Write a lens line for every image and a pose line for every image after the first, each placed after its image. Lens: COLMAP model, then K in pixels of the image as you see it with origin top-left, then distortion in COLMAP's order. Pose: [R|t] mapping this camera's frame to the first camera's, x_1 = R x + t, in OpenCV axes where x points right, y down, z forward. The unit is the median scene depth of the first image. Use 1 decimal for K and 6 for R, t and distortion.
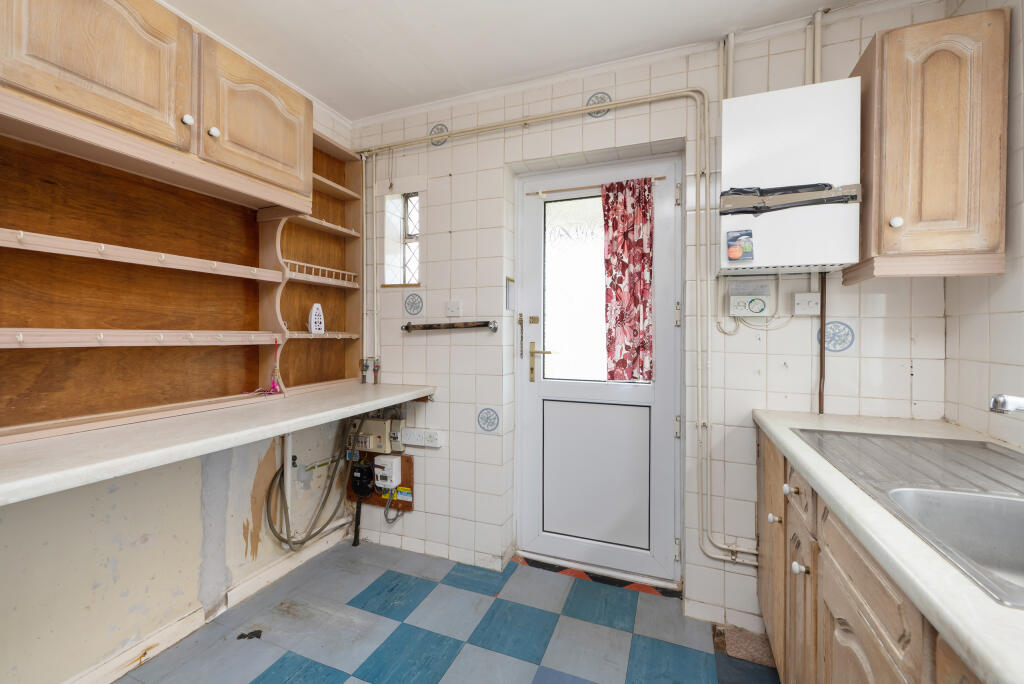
lens RADIAL K [[424.6, 0, 519.3], [0, 424.6, 330.3], [0, 0, 1]] dist [-0.001149, -0.000734]
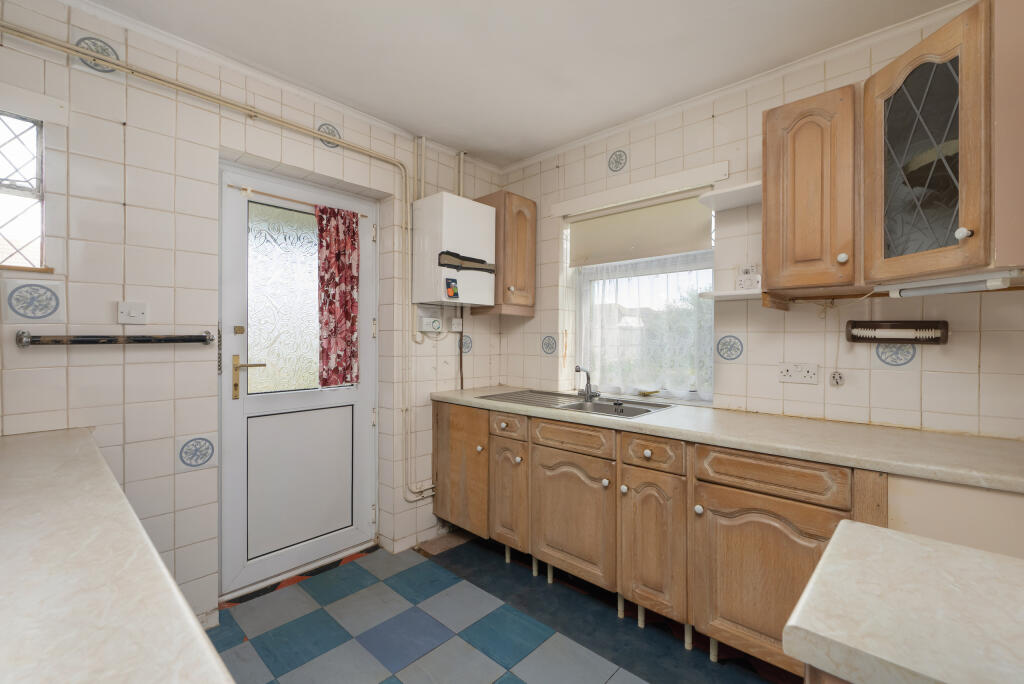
lens RADIAL K [[424.6, 0, 516.8], [0, 424.6, 341.7], [0, 0, 1]] dist [-0.001149, -0.000734]
pose [[0.365654, -0.010783, 0.930688, -0.636850], [-0.003856, 0.999907, 0.013100, -0.014841], [-0.930743, -0.008379, 0.365578, 0.139892]]
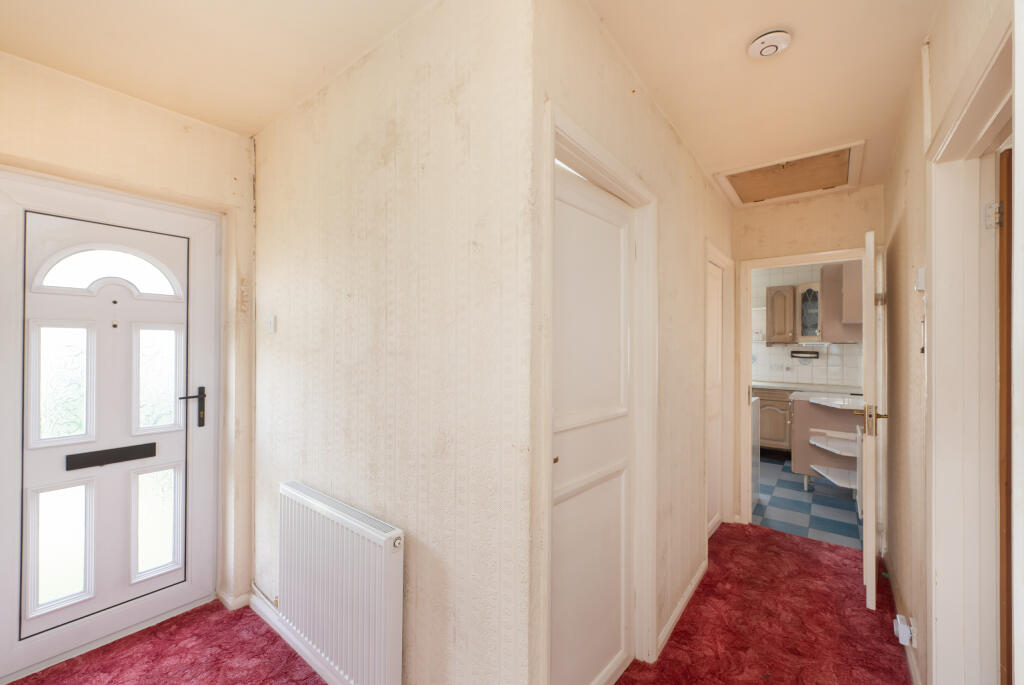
lens RADIAL K [[409.3, 0, 510.3], [0, 409.3, 346.6], [0, 0, 1]] dist [0.000080, 0.000009]
pose [[0.291939, -0.000708, 0.956437, -2.077100], [-0.006995, 0.999971, 0.002875, -0.054622], [-0.956411, -0.007529, 0.291926, 0.607257]]
